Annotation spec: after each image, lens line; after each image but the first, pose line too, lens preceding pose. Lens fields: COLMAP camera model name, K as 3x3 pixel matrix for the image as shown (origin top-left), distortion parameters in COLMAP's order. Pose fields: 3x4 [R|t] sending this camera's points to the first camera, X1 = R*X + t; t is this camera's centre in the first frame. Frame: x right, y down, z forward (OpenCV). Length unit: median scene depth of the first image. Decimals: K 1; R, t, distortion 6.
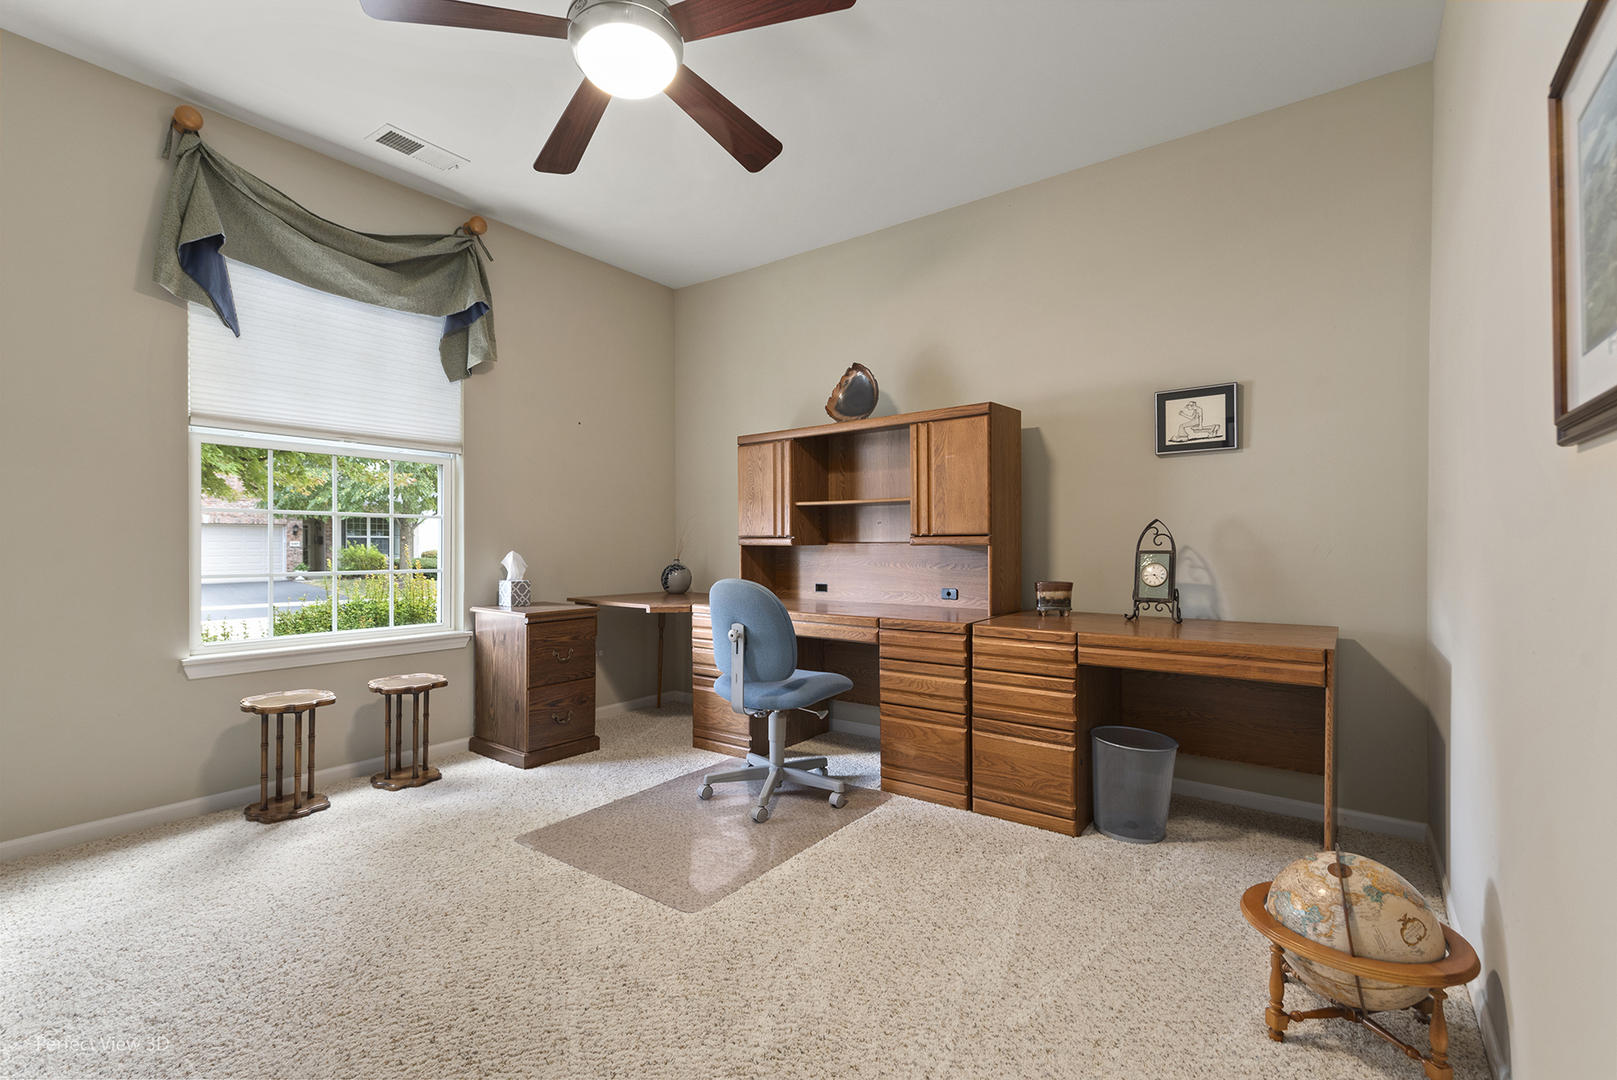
lens RADIAL K [[728.1, 0, 811.2], [0, 728.1, 536.1], [0, 0, 1]] dist [0.013926, -0.004395]
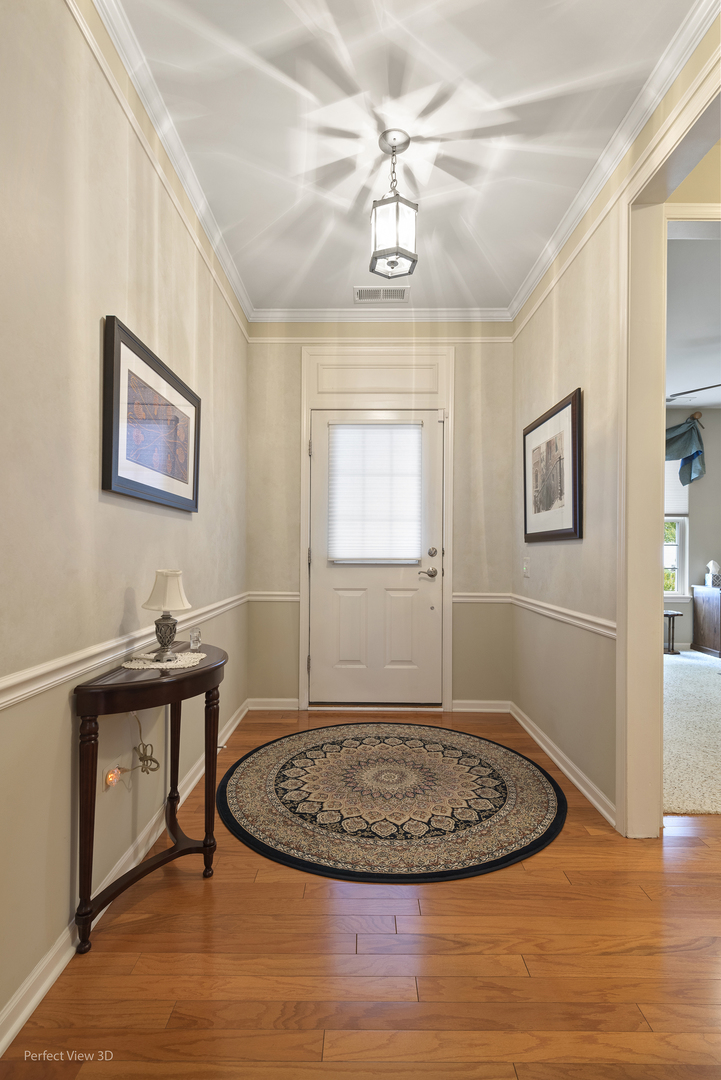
lens RADIAL K [[545.2, 0, 360.7], [0, 545.2, 543.9], [0, 0, 1]] dist [0.019614, 0.000383]
pose [[0.594388, 0.000707, -0.804178, 0.290611], [-0.012373, 0.999889, -0.008266, -0.001589], [0.804083, 0.014863, 0.594331, -0.835231]]
